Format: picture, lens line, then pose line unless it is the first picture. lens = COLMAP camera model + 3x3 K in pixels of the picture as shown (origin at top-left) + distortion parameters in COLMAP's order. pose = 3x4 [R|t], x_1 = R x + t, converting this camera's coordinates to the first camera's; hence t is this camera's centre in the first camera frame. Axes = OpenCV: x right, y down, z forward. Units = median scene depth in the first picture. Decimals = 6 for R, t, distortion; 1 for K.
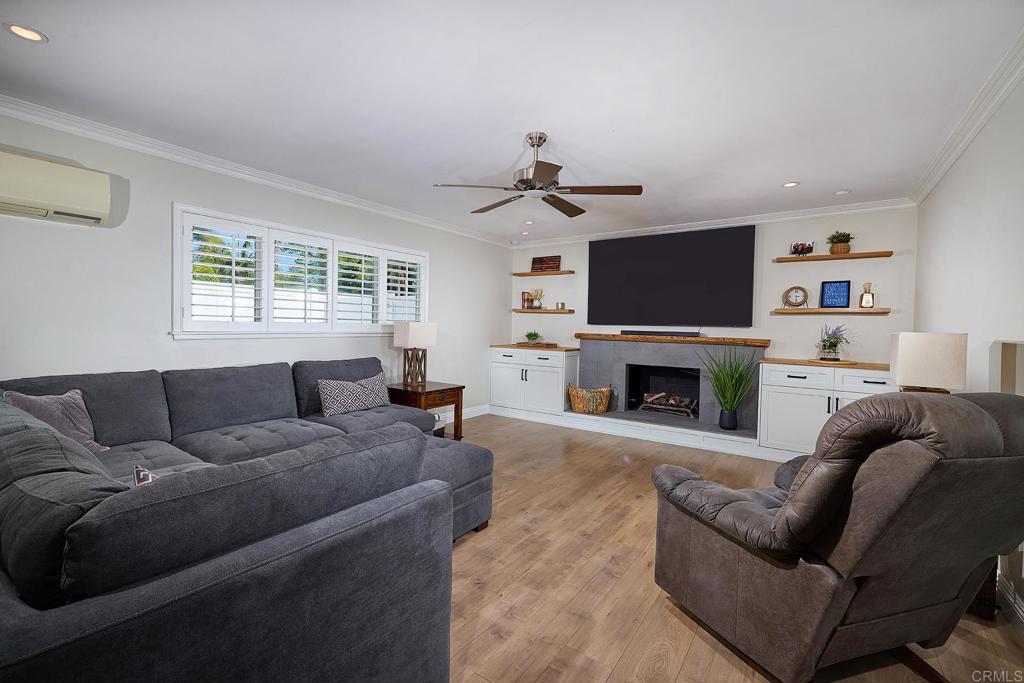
lens RADIAL K [[447.5, 0, 512.3], [0, 447.5, 338.0], [0, 0, 1]] dist [-0.000792, 0.000070]
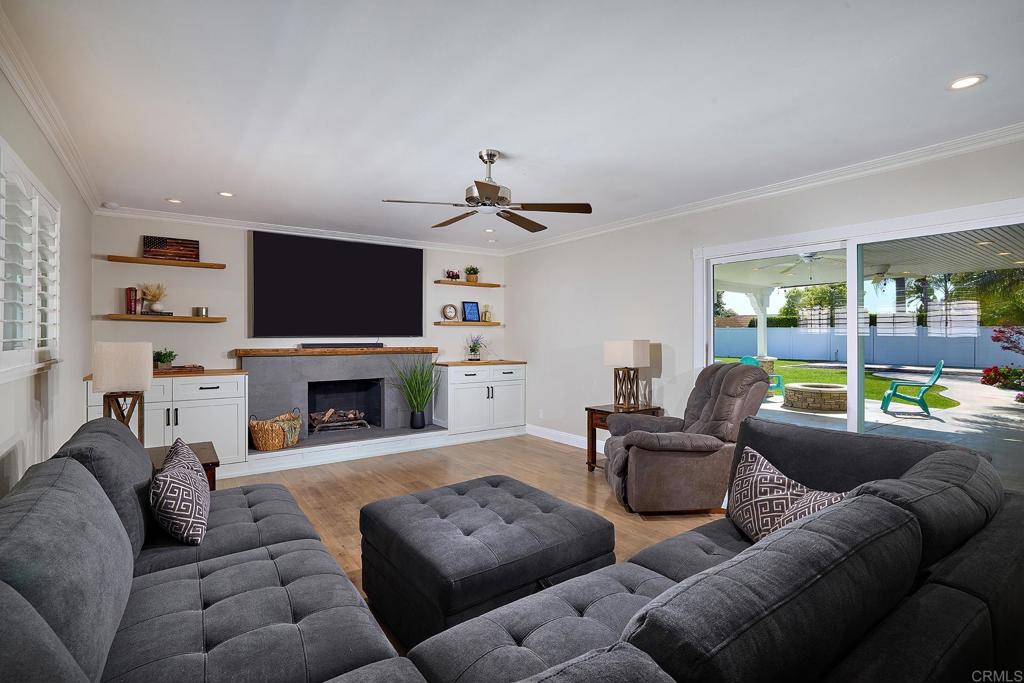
lens RADIAL K [[497.3, 0, 509.3], [0, 497.3, 333.9], [0, 0, 1]] dist [-0.016001, 0.003467]
pose [[0.323088, -0.016575, 0.946224, -0.541431], [0.034750, 0.999380, 0.005640, -0.027994], [-0.945731, 0.031059, 0.323463, 0.329426]]
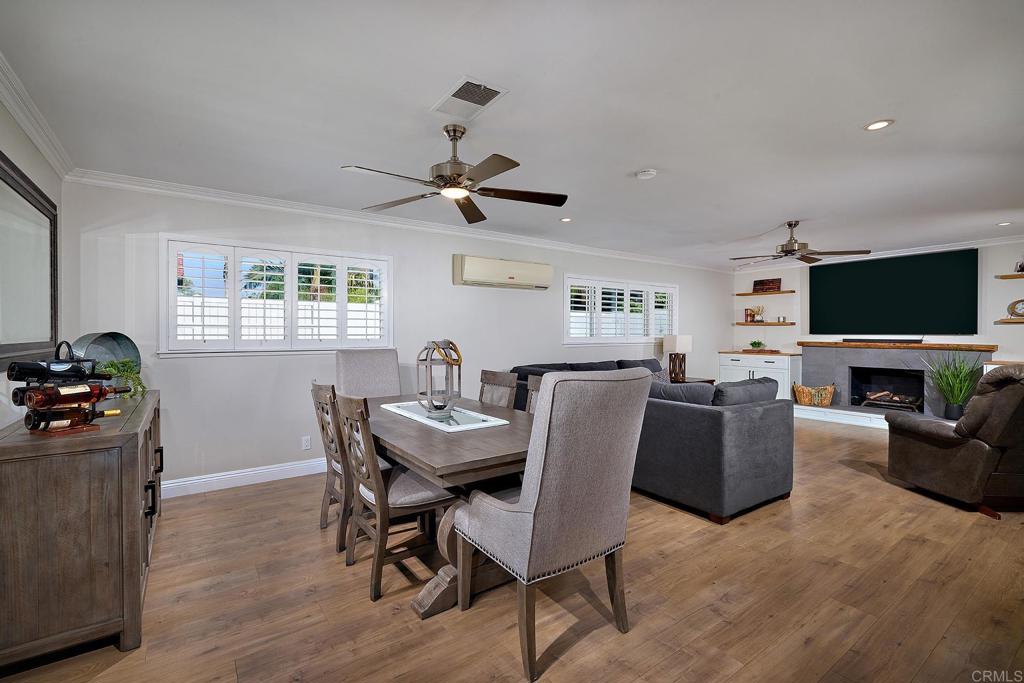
lens RADIAL K [[464.7, 0, 507.8], [0, 464.7, 337.4], [0, 0, 1]] dist [0.002118, -0.001000]
pose [[0.939789, -0.014410, -0.341450, -0.185793], [0.006018, 0.999654, -0.025621, 0.006130], [0.341701, 0.022024, 0.939551, -0.510876]]
